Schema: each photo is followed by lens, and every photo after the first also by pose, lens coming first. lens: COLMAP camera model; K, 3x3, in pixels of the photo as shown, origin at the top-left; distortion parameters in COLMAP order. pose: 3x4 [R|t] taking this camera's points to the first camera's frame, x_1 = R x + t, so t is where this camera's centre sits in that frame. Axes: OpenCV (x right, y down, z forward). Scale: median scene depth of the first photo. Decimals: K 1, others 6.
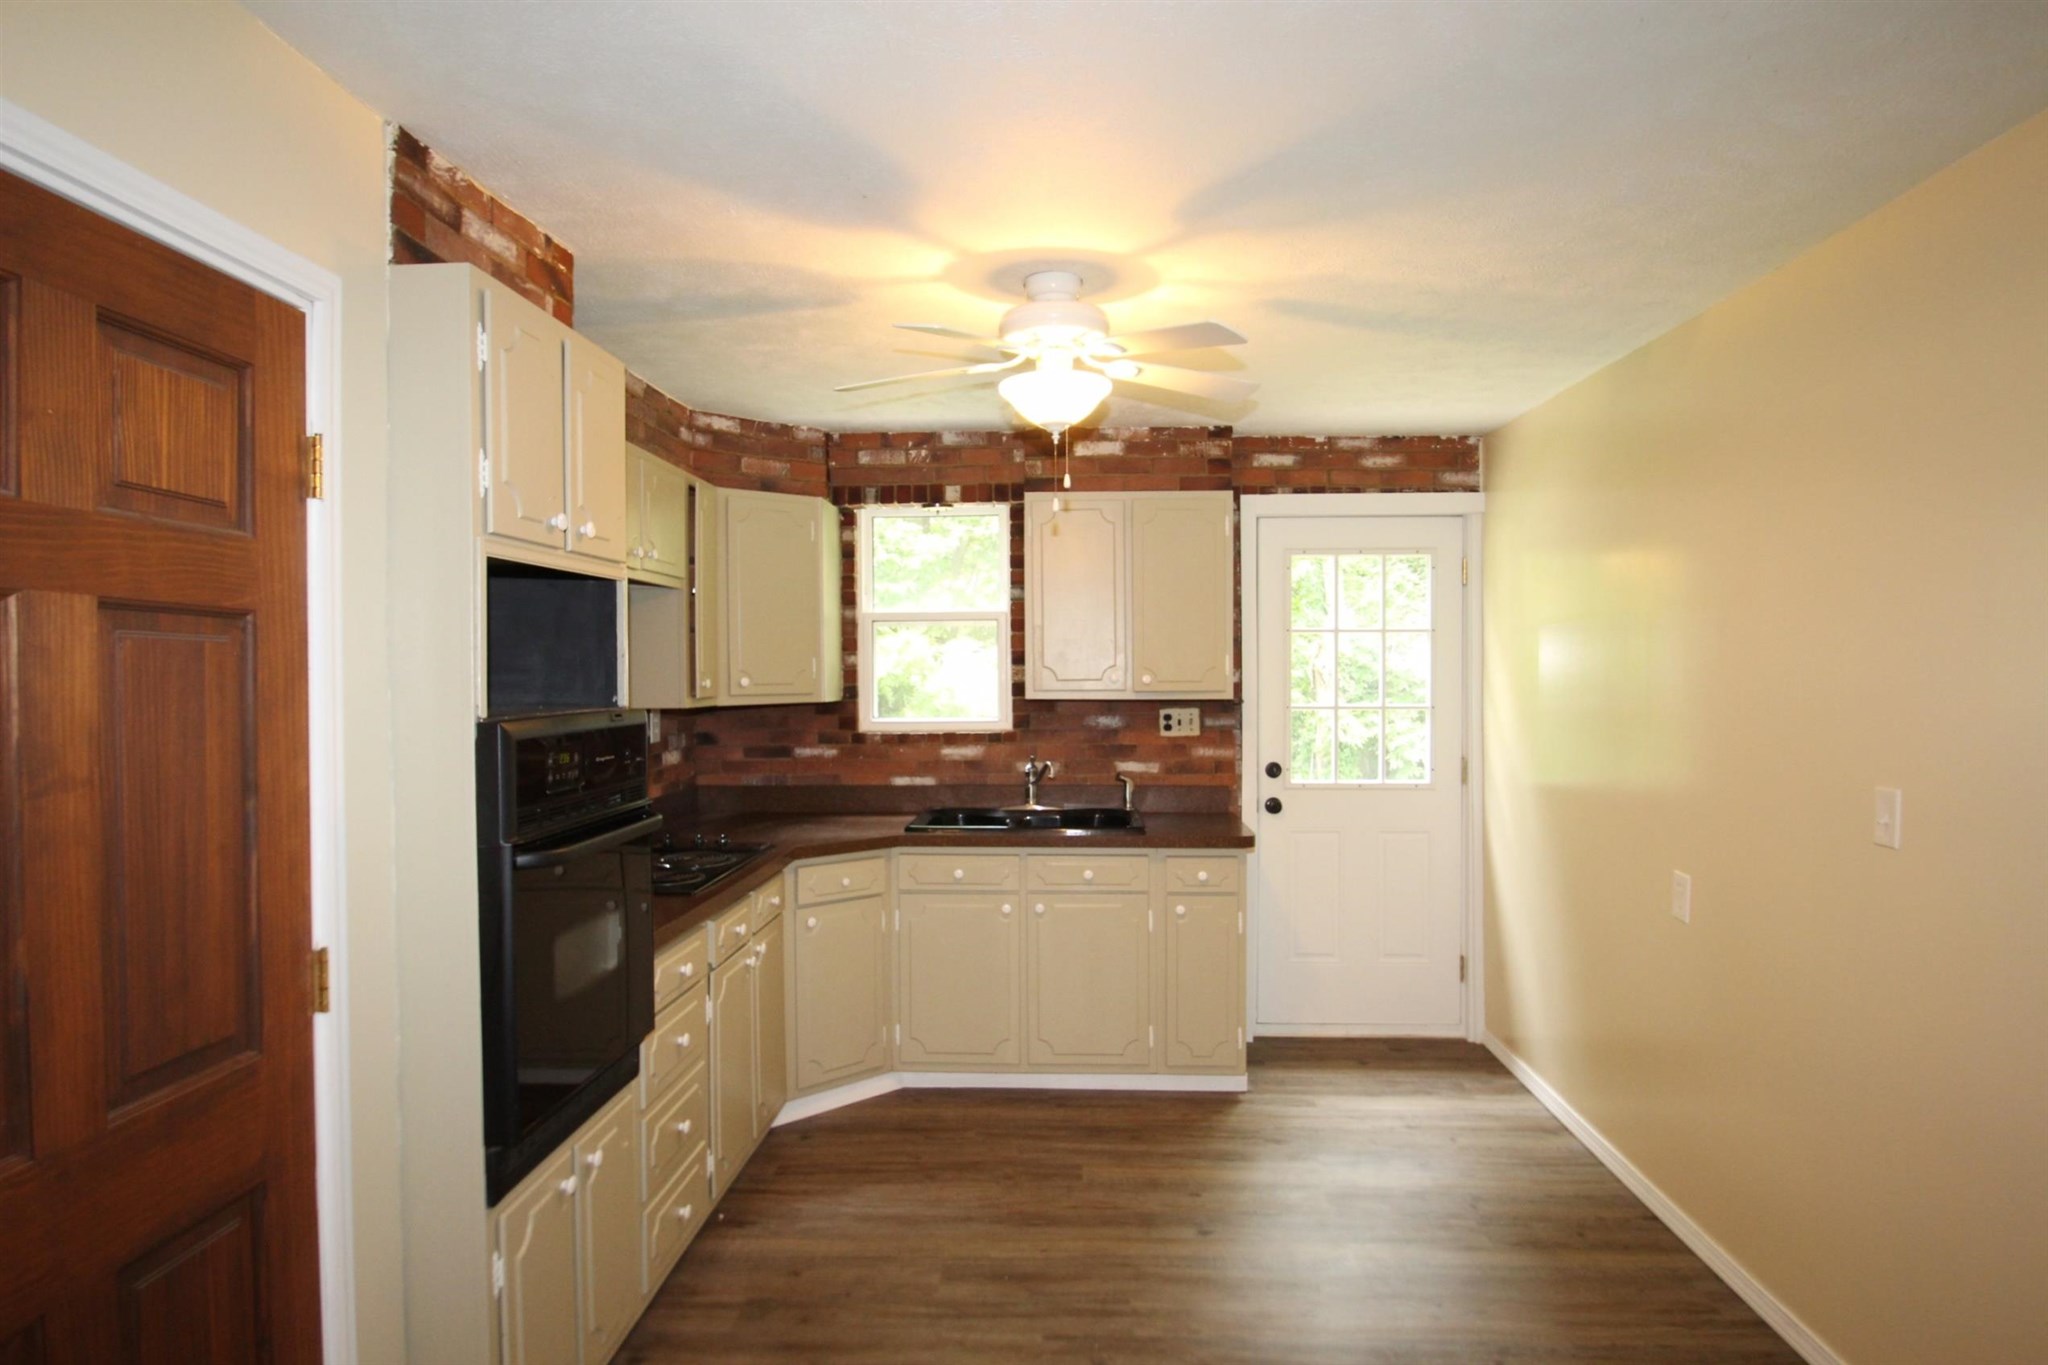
lens RADIAL K [[1144.1, 0, 1024.4], [0, 1144.1, 684.3], [0, 0, 1]] dist [-0.013586, -0.000744]
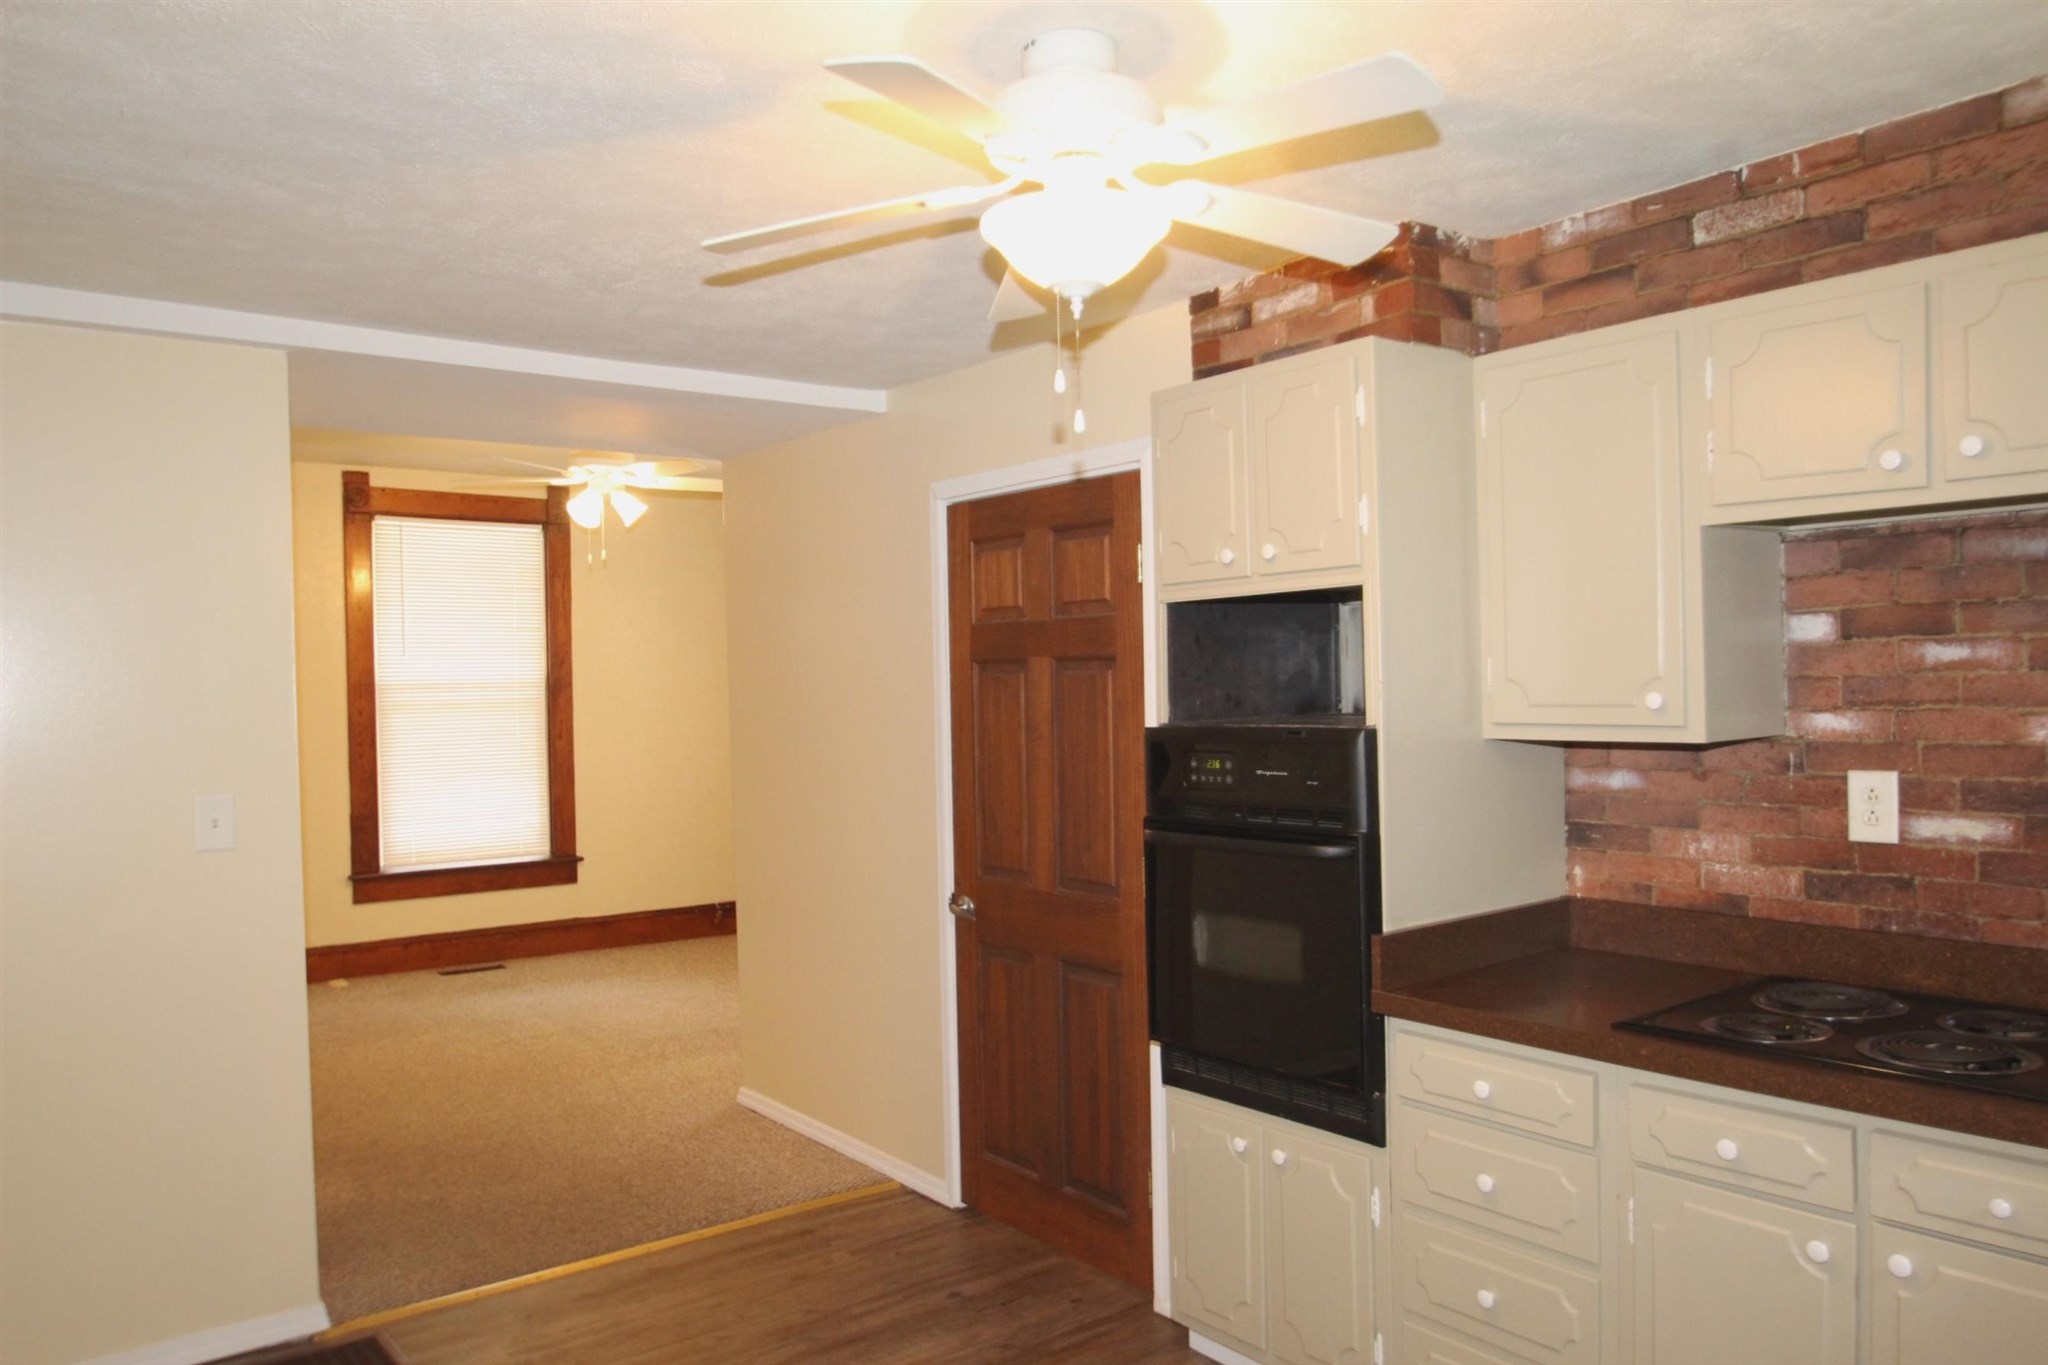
lens RADIAL K [[1443.6, 0, 1014.0], [0, 1443.6, 688.0], [0, 0, 1]] dist [-0.032156, -0.006861]
pose [[-0.762440, 0.026562, -0.646514, 0.363087], [0.021544, 0.999645, 0.015663, -0.020571], [0.646701, -0.001986, -0.762741, 1.038749]]
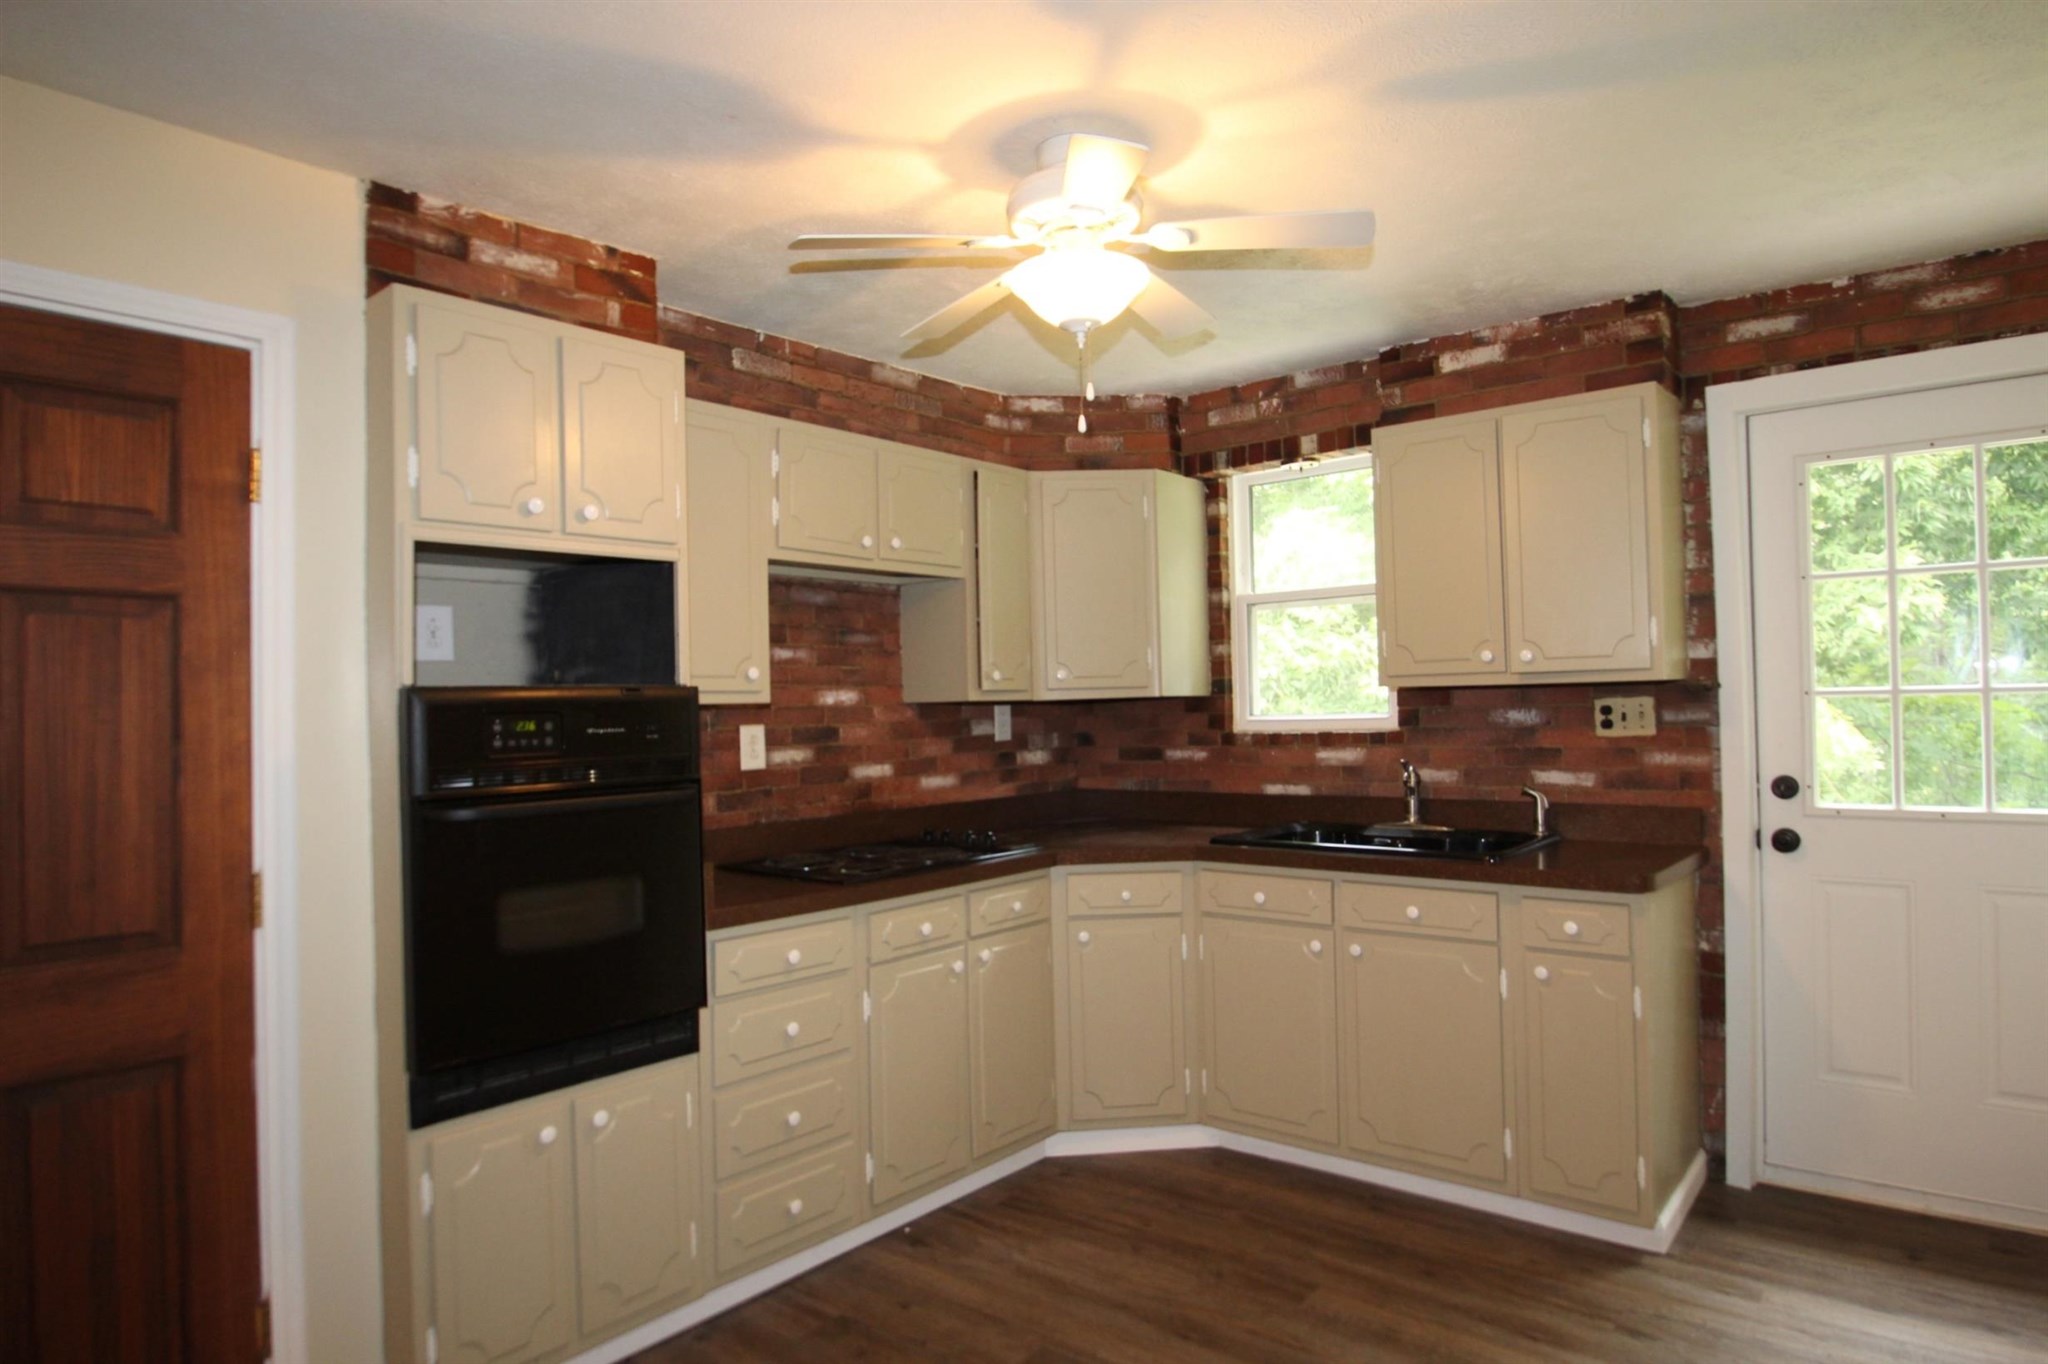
lens RADIAL K [[1196.2, 0, 1020.7], [0, 1196.2, 680.9], [0, 0, 1]] dist [-0.015151, -0.009150]
pose [[0.795774, -0.027362, -0.604975, 0.333011], [0.012881, 0.999518, -0.028263, 0.031420], [0.605457, 0.014698, 0.795742, 0.206869]]
